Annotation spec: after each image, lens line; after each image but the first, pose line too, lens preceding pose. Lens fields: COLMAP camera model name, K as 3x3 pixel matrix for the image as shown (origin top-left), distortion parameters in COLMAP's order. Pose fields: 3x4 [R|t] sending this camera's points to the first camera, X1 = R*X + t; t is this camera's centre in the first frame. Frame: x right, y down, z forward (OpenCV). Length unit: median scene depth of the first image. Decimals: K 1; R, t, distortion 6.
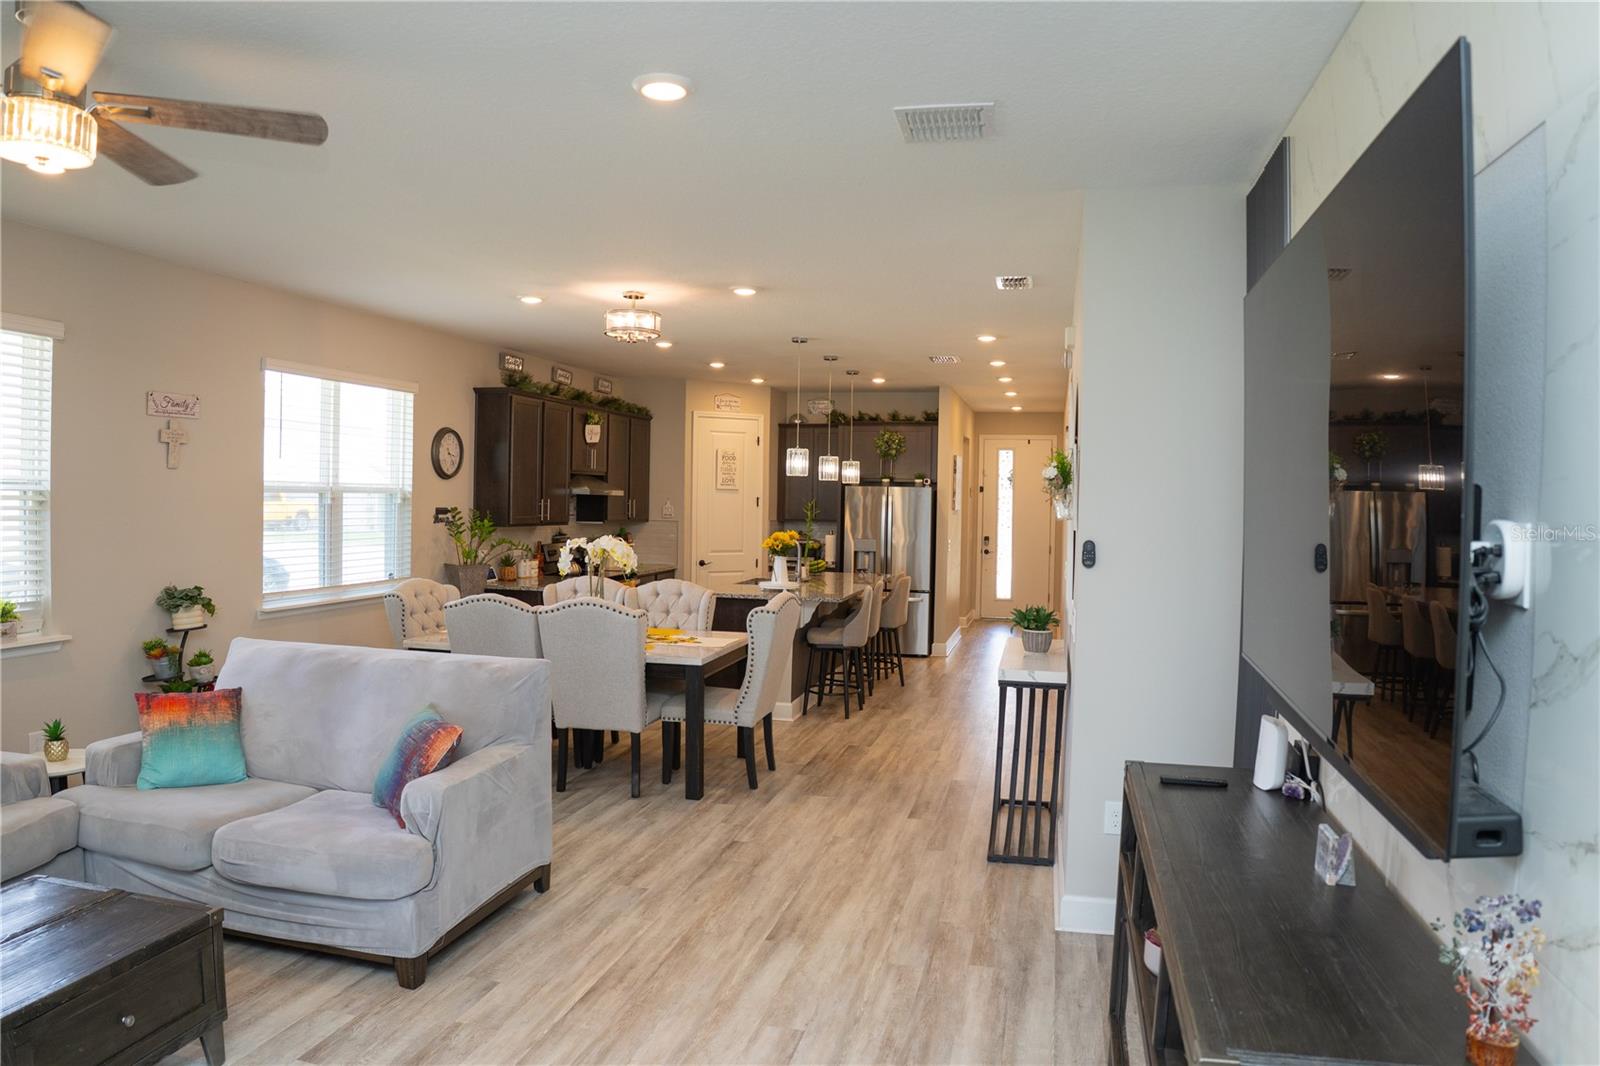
lens RADIAL K [[1063.5, 0, 800.0], [0, 1063.5, 533.0], [0, 0, 1]] dist [-0.140389, 0.044037]
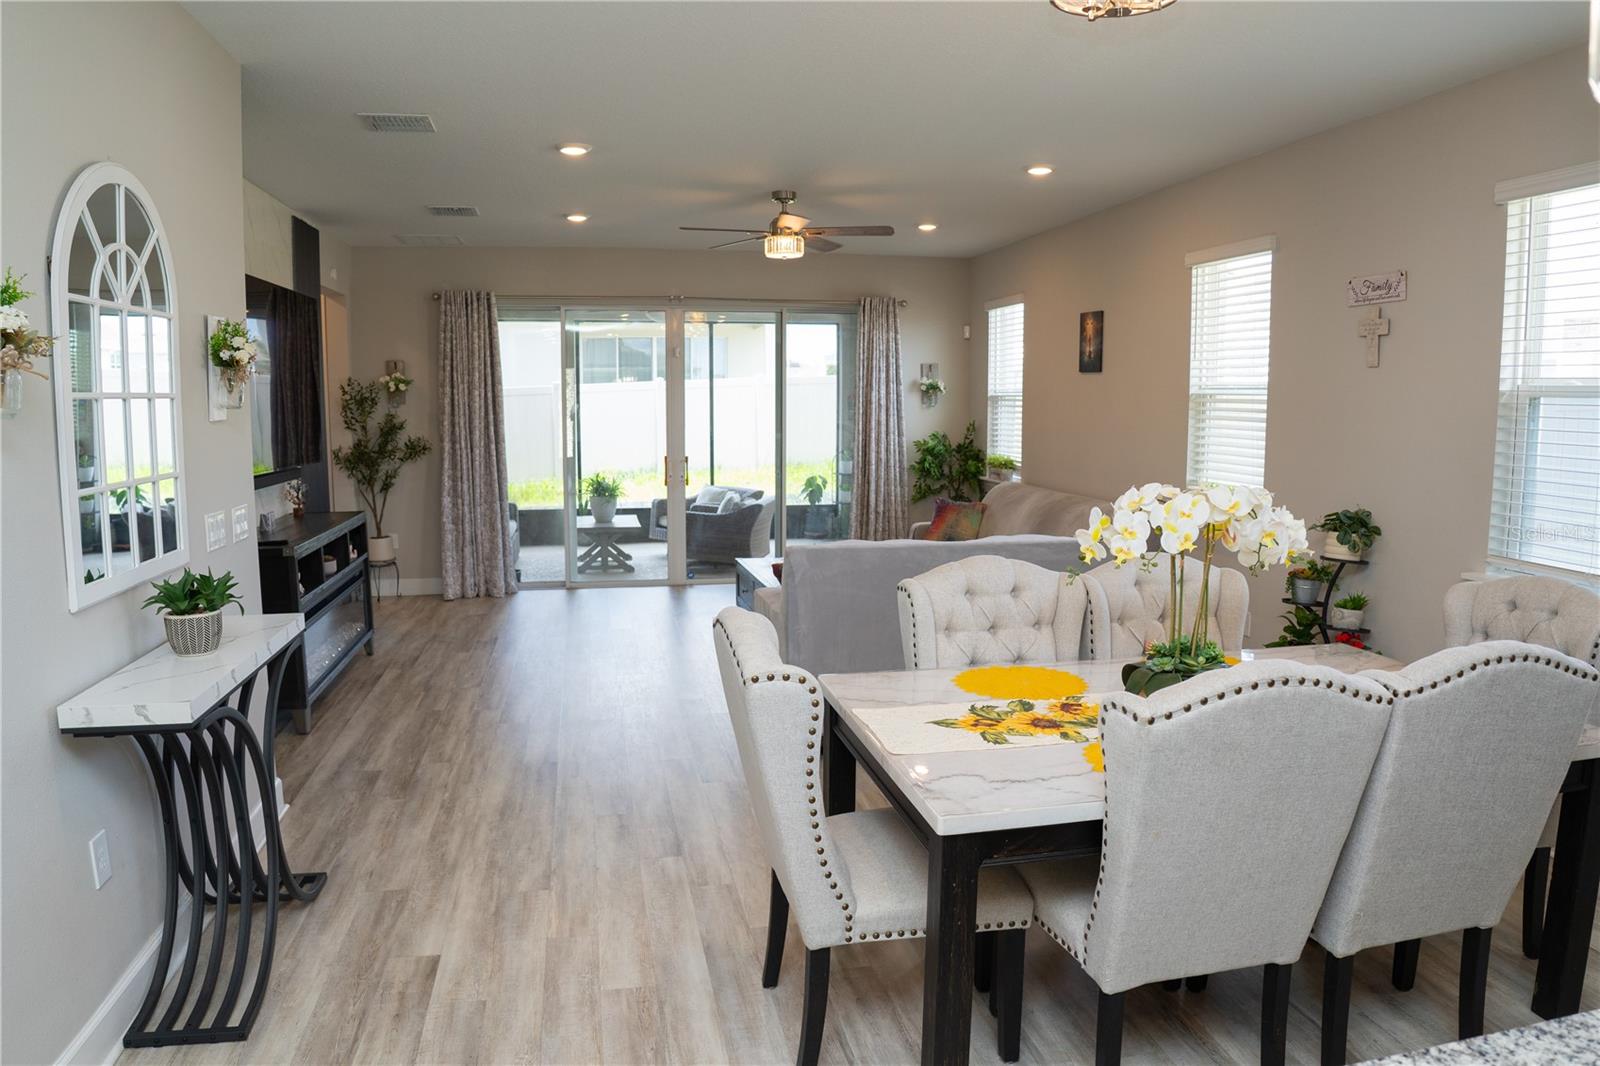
lens RADIAL K [[1063.5, 0, 800.0], [0, 1063.5, 533.0], [0, 0, 1]] dist [-0.140389, 0.044037]
pose [[-0.906359, 0.035174, -0.421043, 0.156062], [-0.030989, 0.988311, 0.149271, -0.040226], [0.421371, 0.148340, -0.894674, 1.593231]]
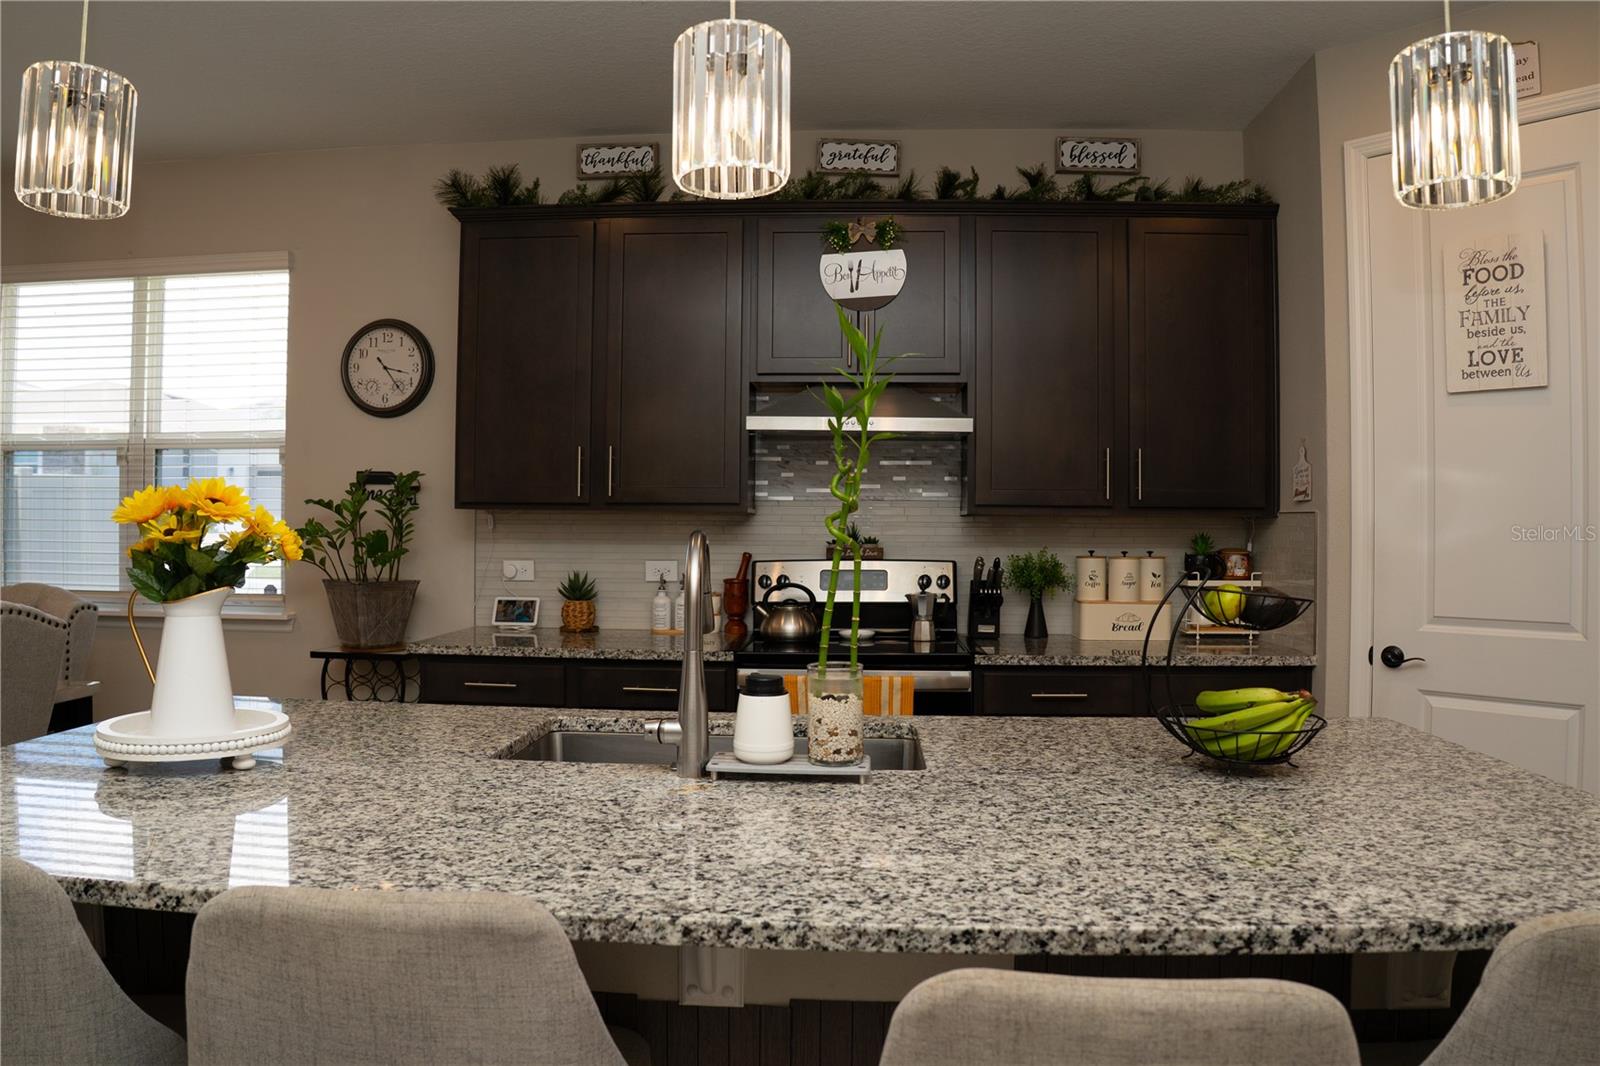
lens RADIAL K [[1063.5, 0, 800.0], [0, 1063.5, 533.0], [0, 0, 1]] dist [-0.140389, 0.044037]
pose [[0.169664, -0.012158, -0.985427, 0.319767], [-0.037742, 0.999110, -0.018825, 0.012578], [0.984779, 0.040386, 0.169055, 1.696039]]
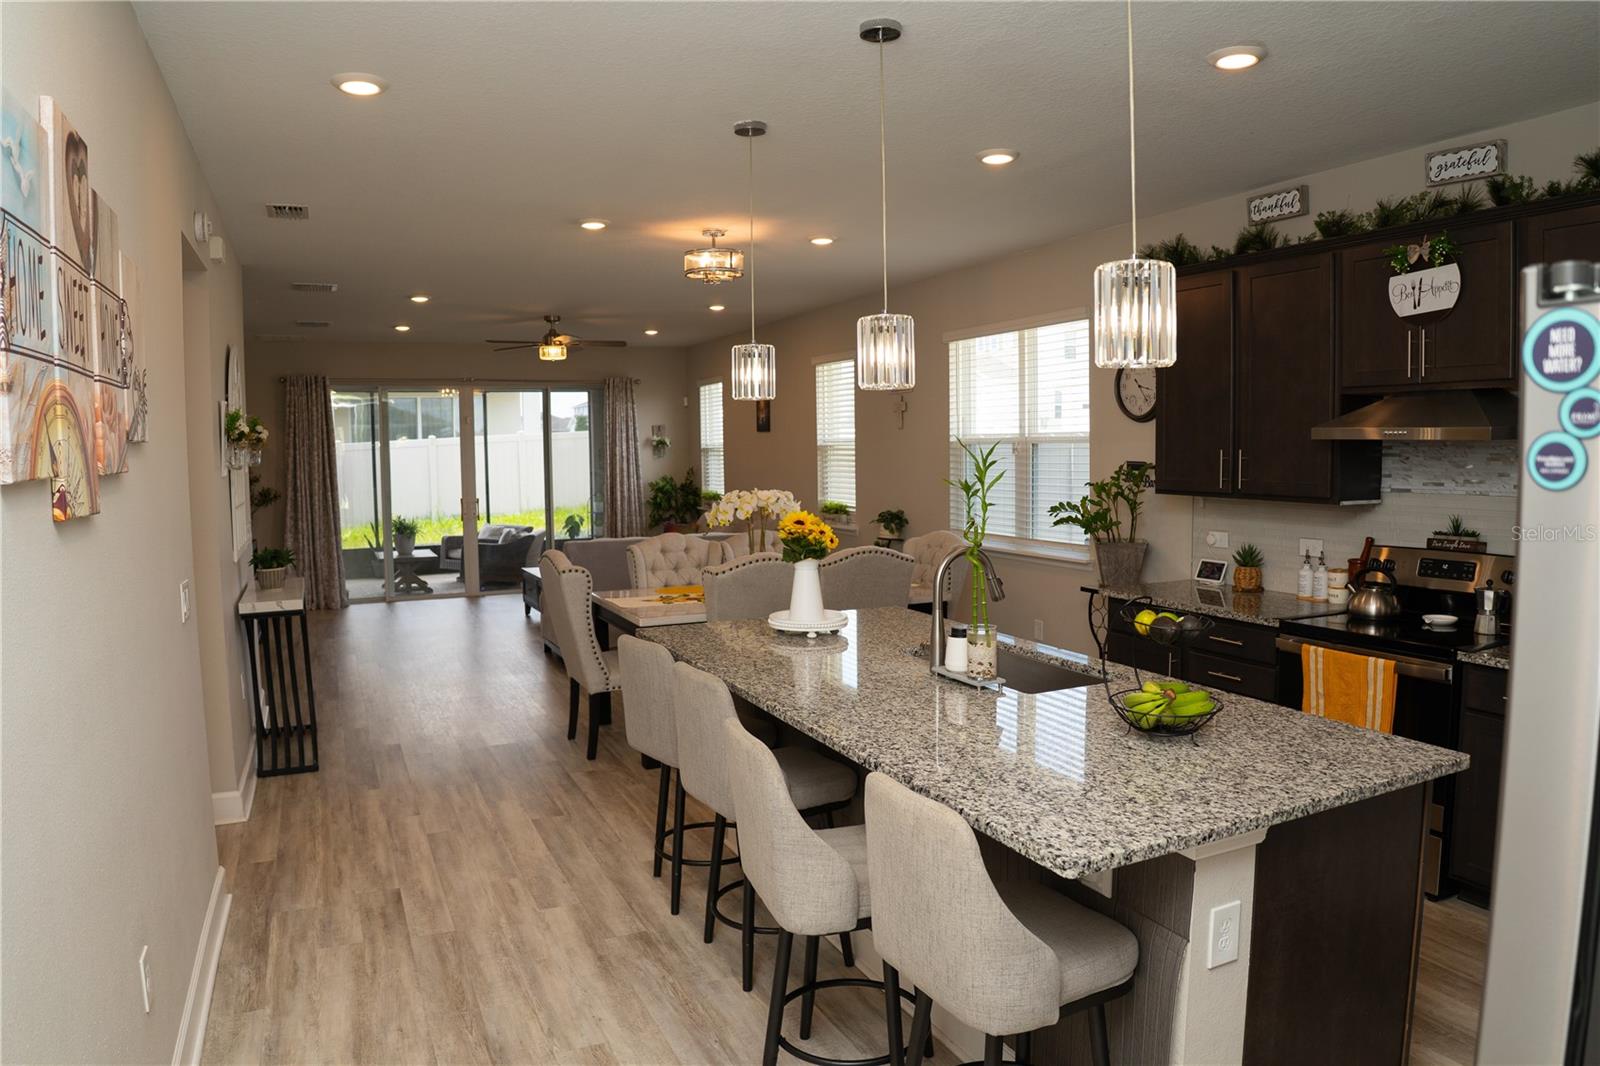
lens RADIAL K [[1063.5, 0, 800.0], [0, 1063.5, 533.0], [0, 0, 1]] dist [-0.140389, 0.044037]
pose [[-0.784969, 0.043409, -0.618013, 0.449163], [-0.021931, 0.994970, 0.097742, -0.062048], [0.619147, 0.090278, -0.780068, 2.156062]]
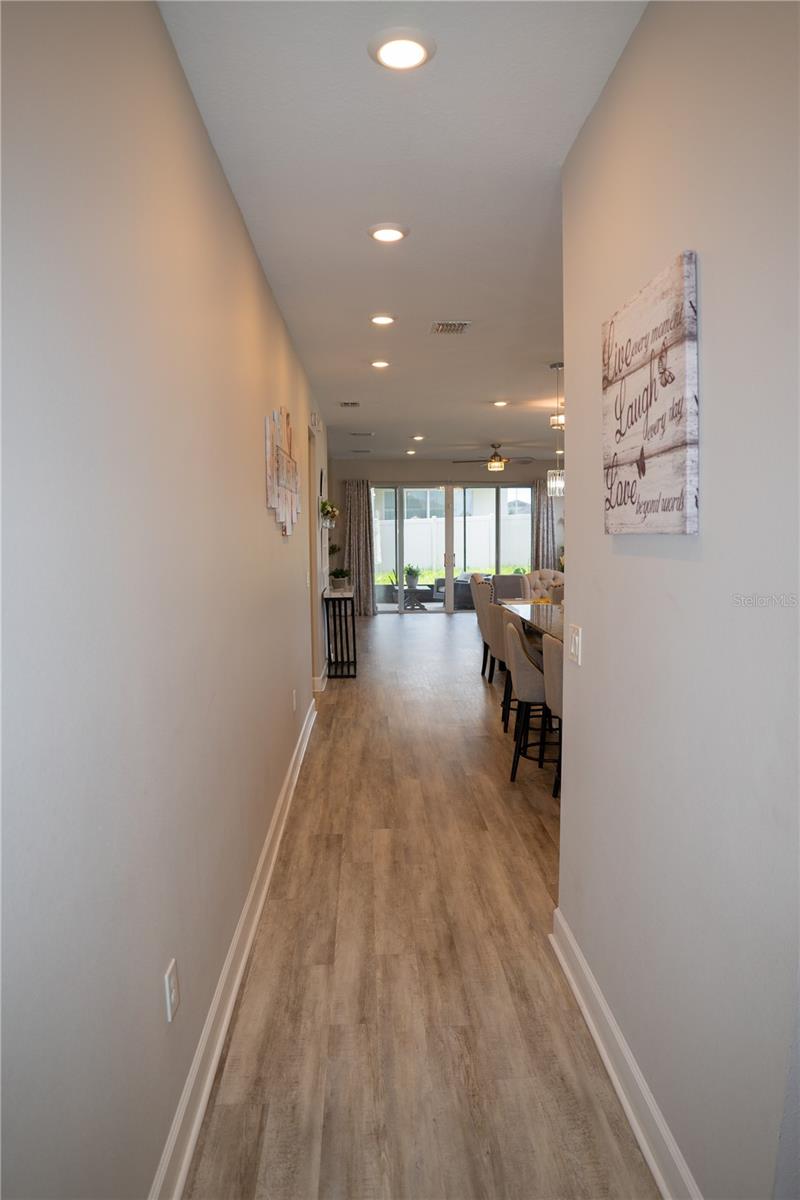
lens RADIAL K [[797.6, 0, 400.0], [0, 797.6, 600.0], [0, 0, 1]] dist [-0.140389, 0.044037]
pose [[-0.961646, 0.015166, -0.273875, 0.557232], [-0.017272, 0.993141, 0.115644, -0.060195], [0.273750, 0.115939, -0.954787, 2.625253]]
